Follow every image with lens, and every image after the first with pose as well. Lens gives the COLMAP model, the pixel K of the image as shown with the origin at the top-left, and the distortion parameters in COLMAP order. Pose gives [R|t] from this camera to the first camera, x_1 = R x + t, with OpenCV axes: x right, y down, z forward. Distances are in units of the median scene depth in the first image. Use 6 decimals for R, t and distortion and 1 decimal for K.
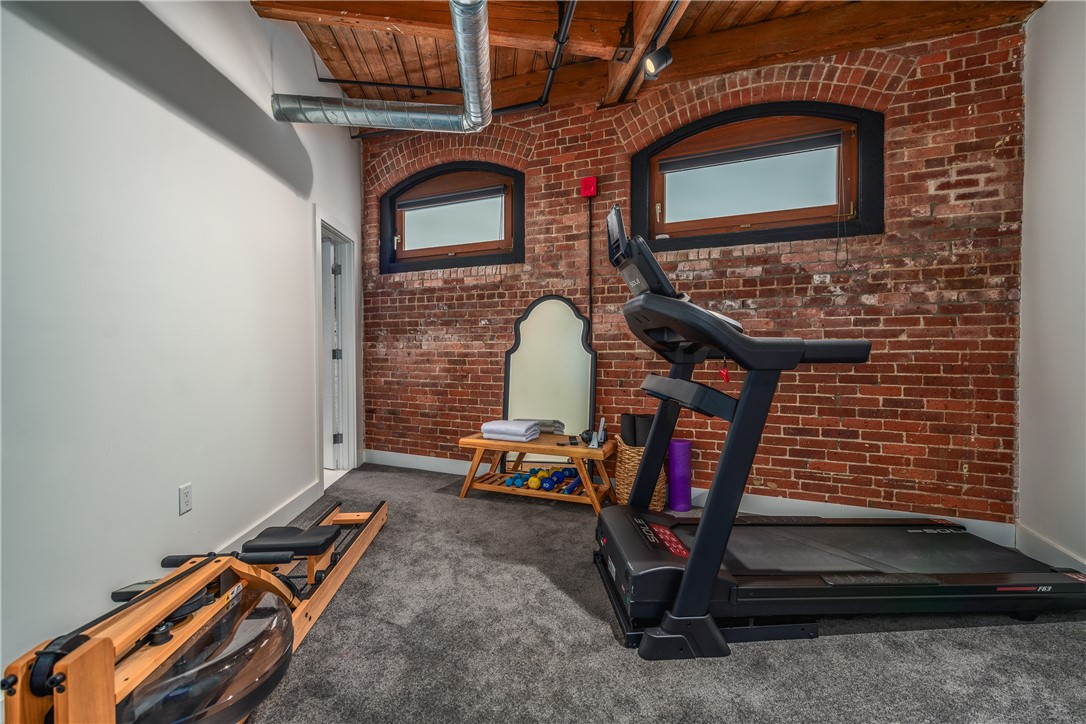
lens RADIAL K [[492.2, 0, 549.2], [0, 492.2, 355.9], [0, 0, 1]] dist [0.004701, -0.000466]
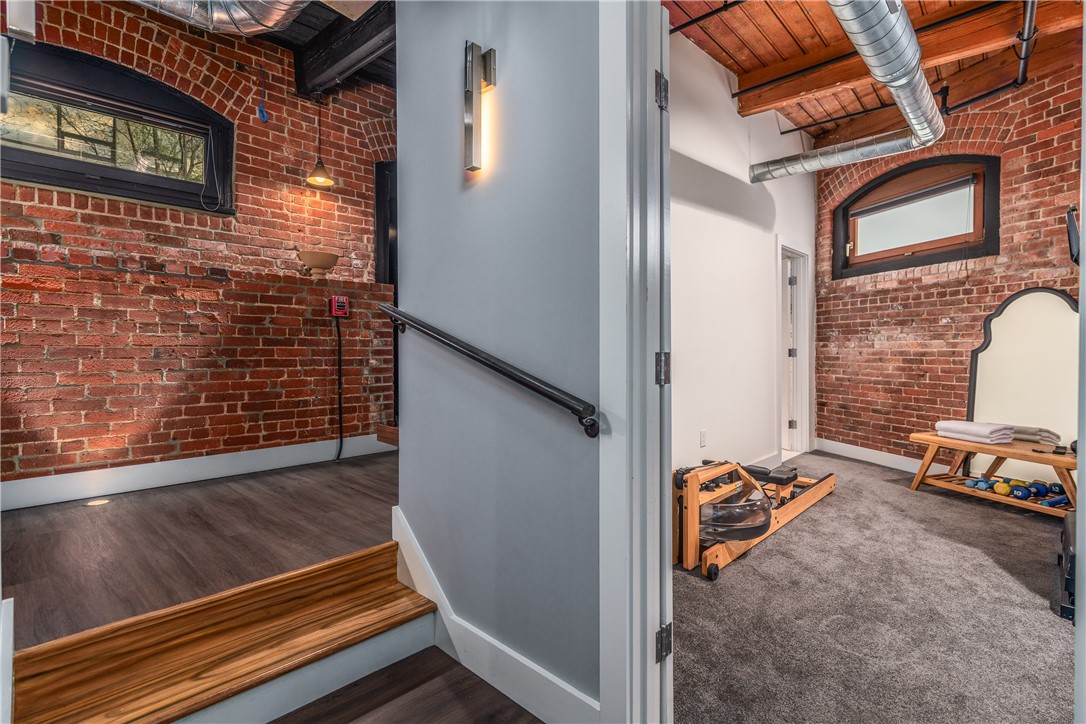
lens RADIAL K [[533.2, 0, 549.3], [0, 533.2, 355.5], [0, 0, 1]] dist [0.002951, -0.001731]
pose [[0.678142, 0.007251, -0.734895, 0.117530], [-0.007347, 0.999968, 0.003087, 0.003594], [0.734894, 0.003305, 0.678174, -0.305188]]
